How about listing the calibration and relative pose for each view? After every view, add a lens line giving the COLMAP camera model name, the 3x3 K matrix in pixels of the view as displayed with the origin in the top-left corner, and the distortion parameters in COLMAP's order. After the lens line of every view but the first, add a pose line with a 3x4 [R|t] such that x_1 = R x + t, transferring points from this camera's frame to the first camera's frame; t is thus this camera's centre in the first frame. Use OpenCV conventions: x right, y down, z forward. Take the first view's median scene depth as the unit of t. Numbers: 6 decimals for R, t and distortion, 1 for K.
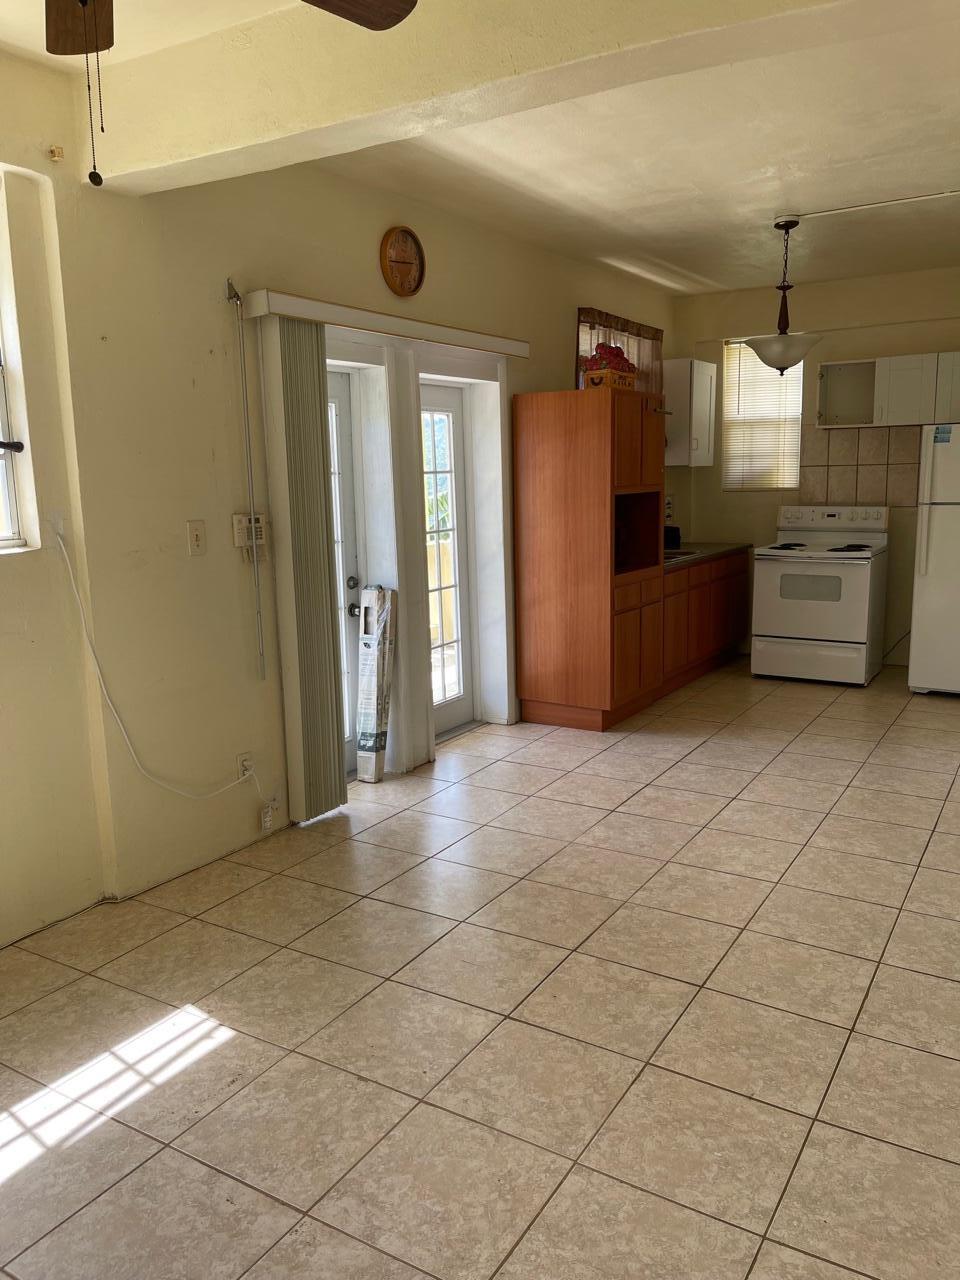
lens RADIAL K [[975.0, 0, 480.3], [0, 975.0, 639.2], [0, 0, 1]] dist [0.061282, -0.066499]
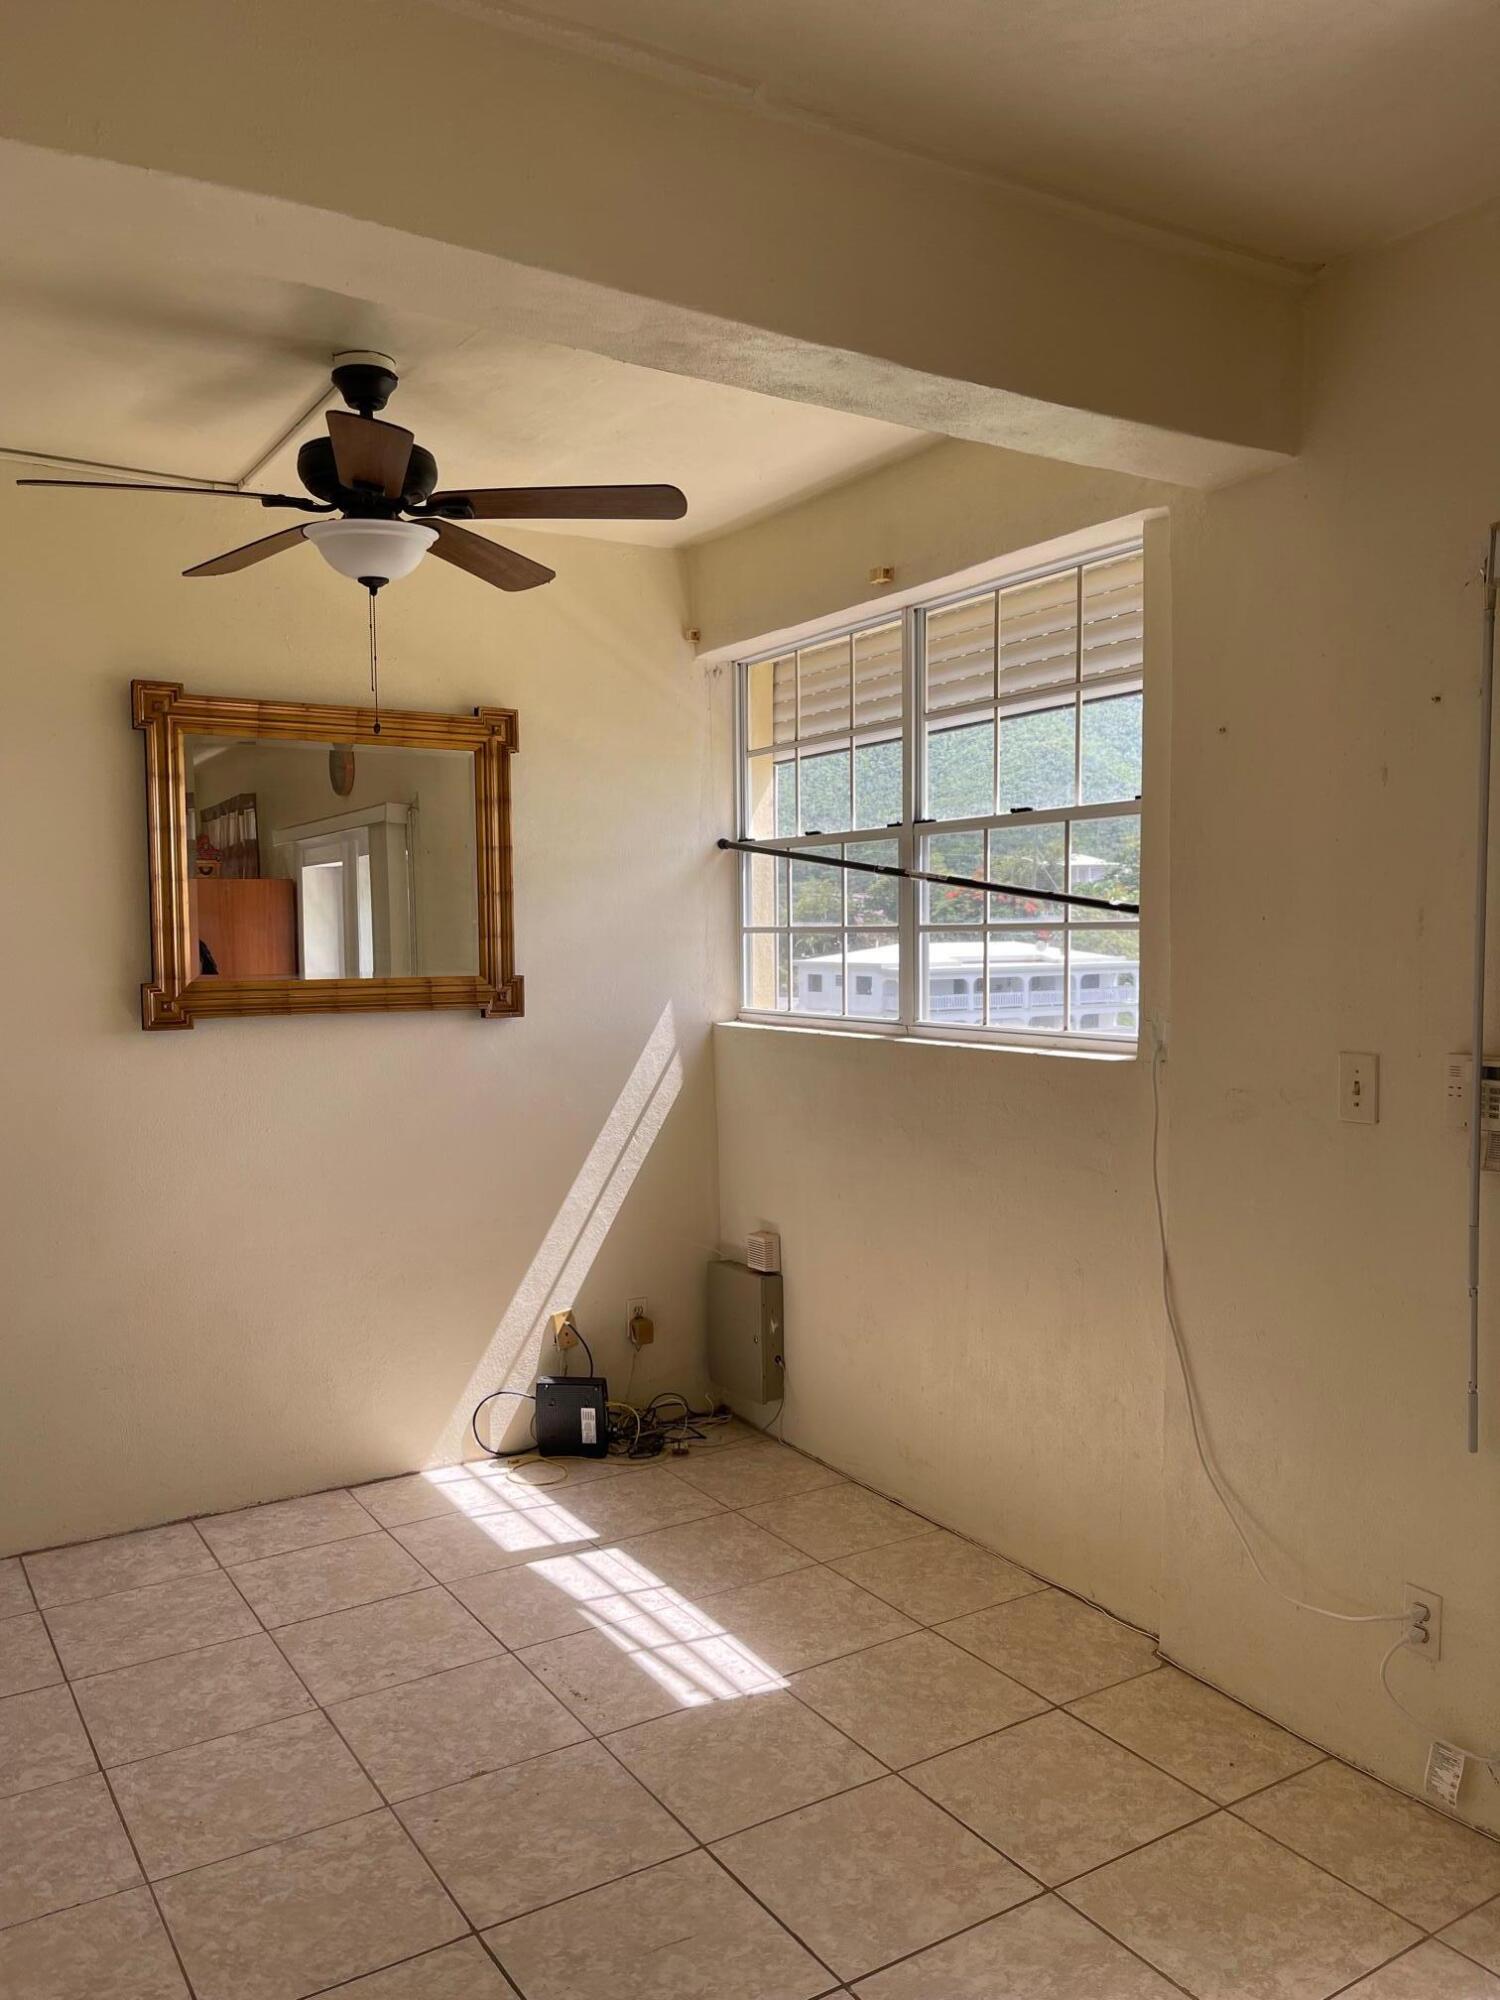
lens RADIAL K [[1523.4, 0, 757.3], [0, 1523.4, 999.8], [0, 0, 1]] dist [0.061282, -0.066499]
pose [[-0.444029, 0.076882, -0.892708, 0.741852], [-0.128051, 0.980640, 0.148146, -0.314851], [0.886815, 0.180094, -0.425588, 1.478708]]
